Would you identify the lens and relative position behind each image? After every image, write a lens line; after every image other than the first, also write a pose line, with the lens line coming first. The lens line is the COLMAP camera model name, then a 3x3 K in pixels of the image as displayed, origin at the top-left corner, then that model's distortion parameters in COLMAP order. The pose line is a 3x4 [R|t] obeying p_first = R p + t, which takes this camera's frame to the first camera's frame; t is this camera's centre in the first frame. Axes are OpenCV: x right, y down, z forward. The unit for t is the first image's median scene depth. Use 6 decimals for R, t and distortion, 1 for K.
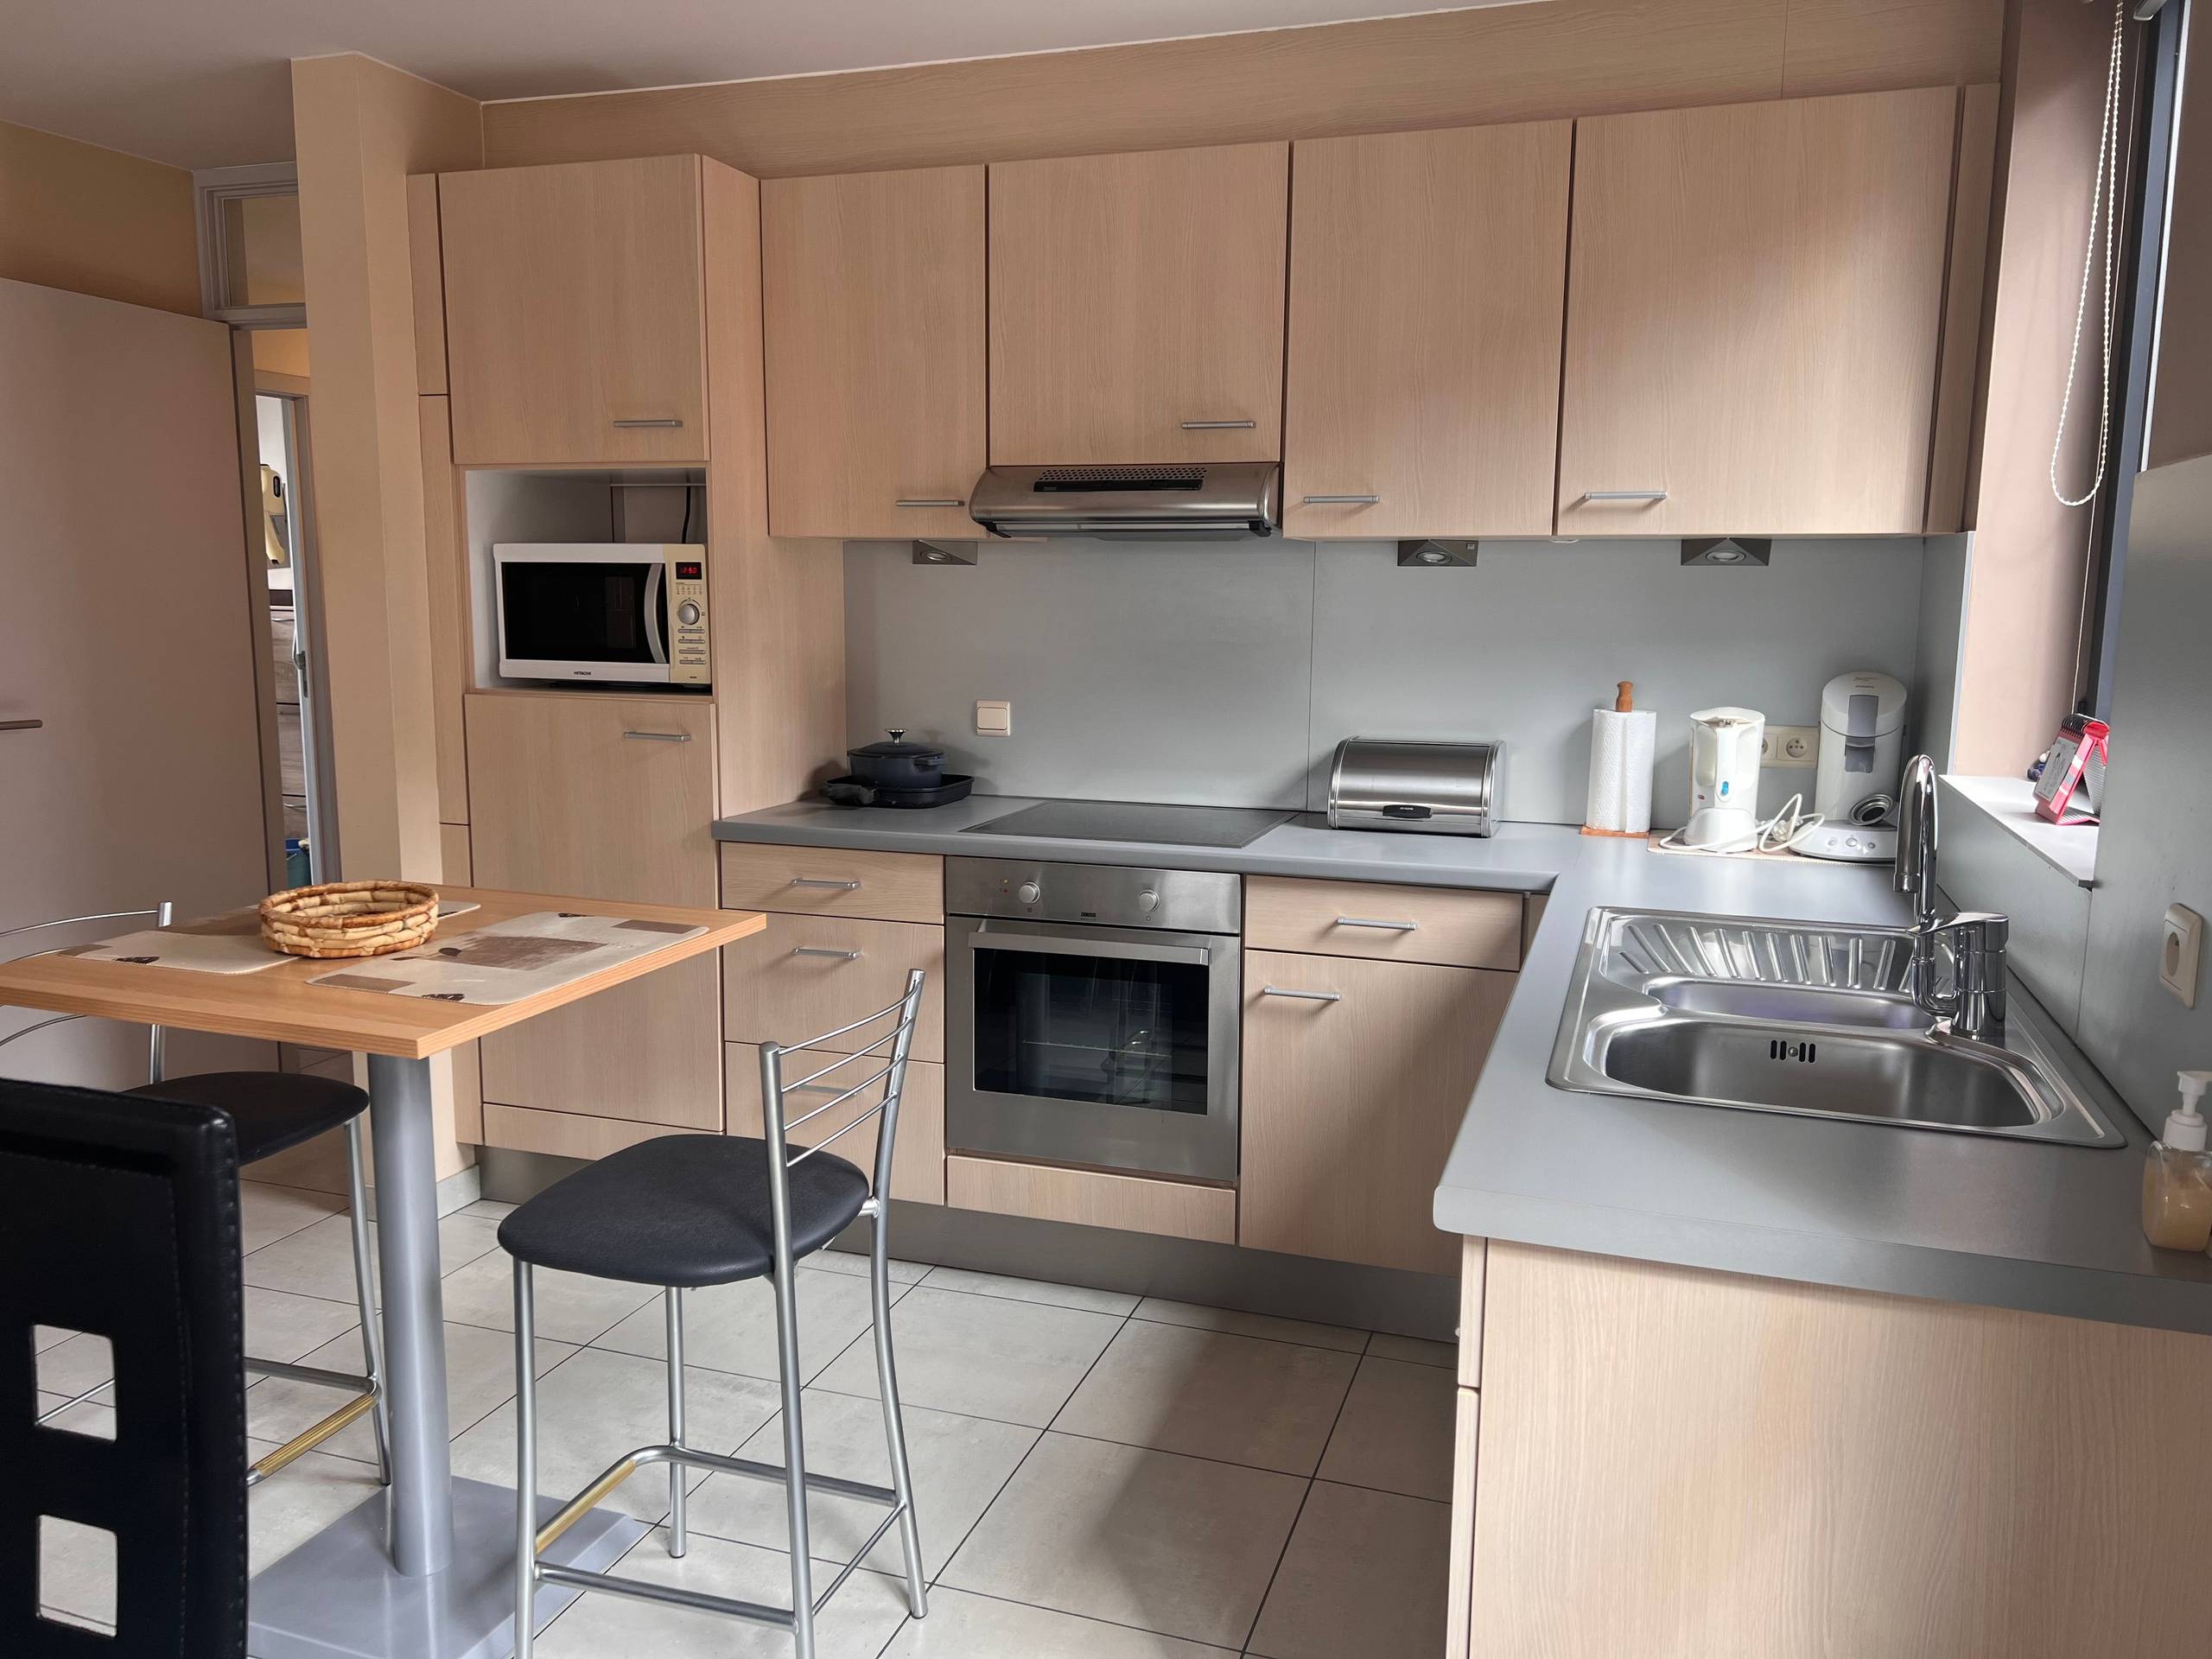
lens RADIAL K [[1687.0, 0, 1110.3], [0, 1687.0, 826.7], [0, 0, 1]] dist [0.047941, -0.022771]
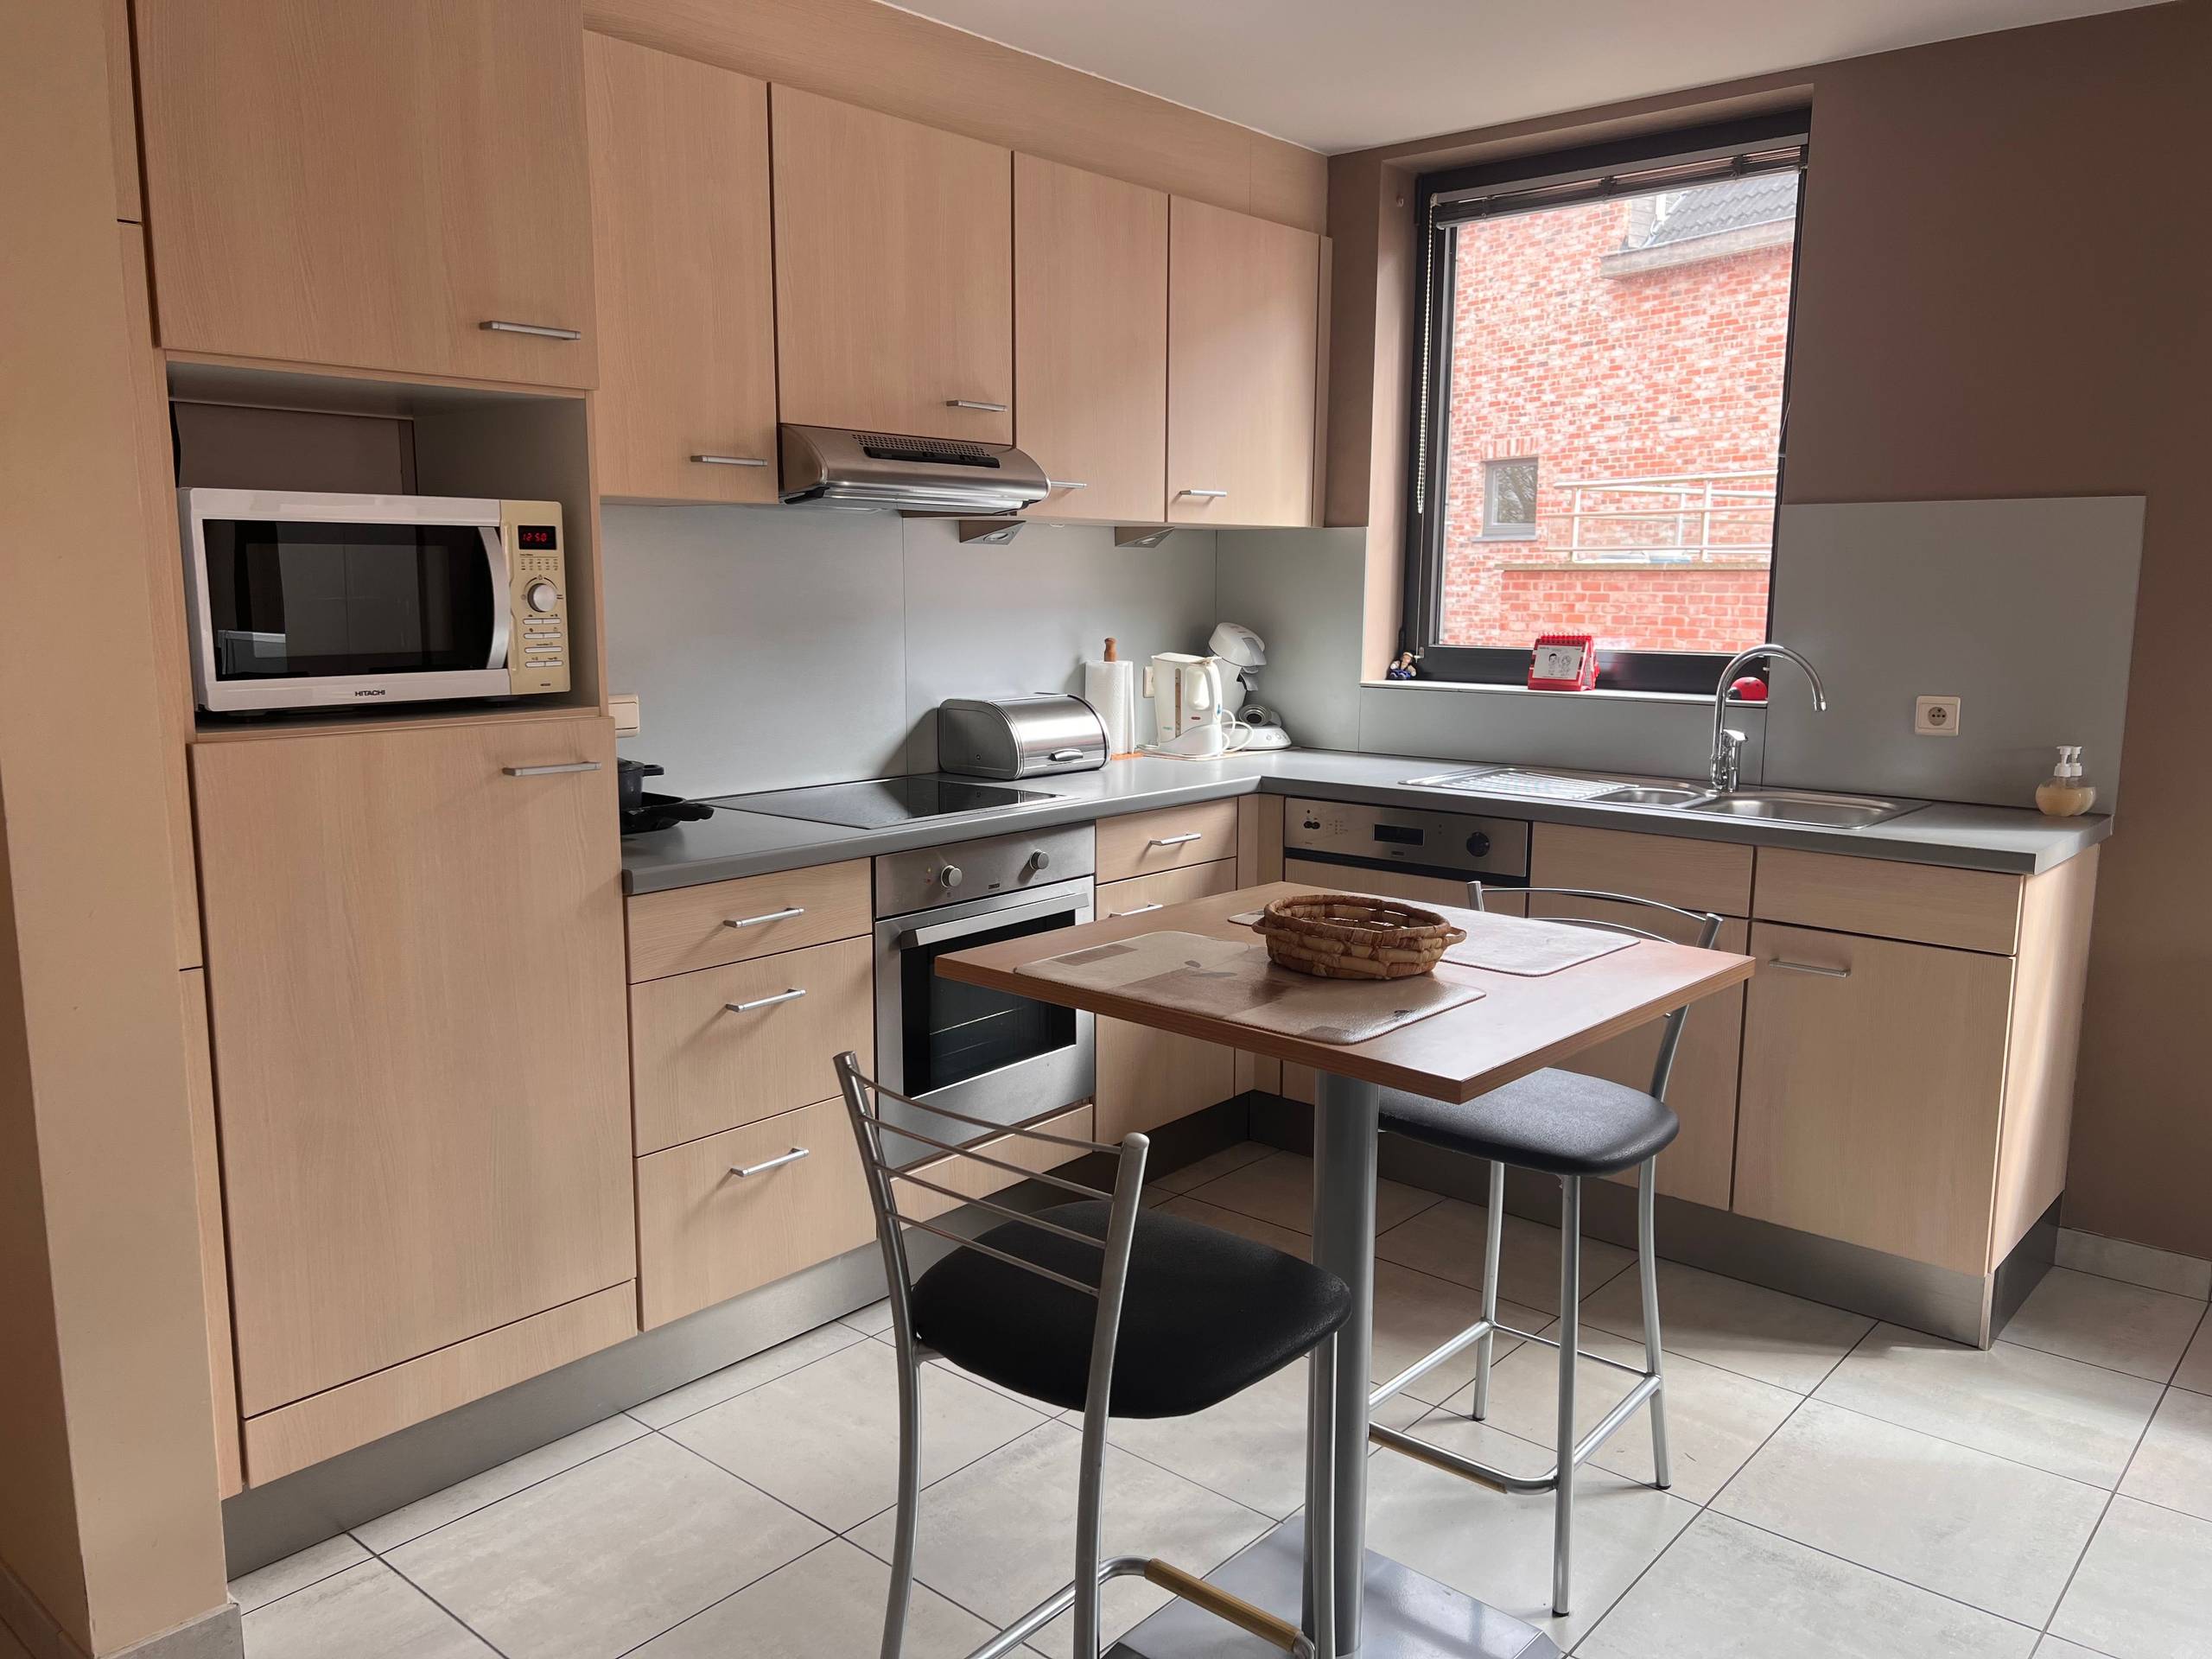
lens RADIAL K [[1687.0, 0, 1114.1], [0, 1687.0, 828.5], [0, 0, 1]] dist [0.047941, -0.022771]
pose [[0.373373, -0.143851, 0.916460, -0.853542], [0.134631, 0.985848, 0.099892, -0.068830], [-0.917860, 0.086087, 0.387456, 0.510478]]
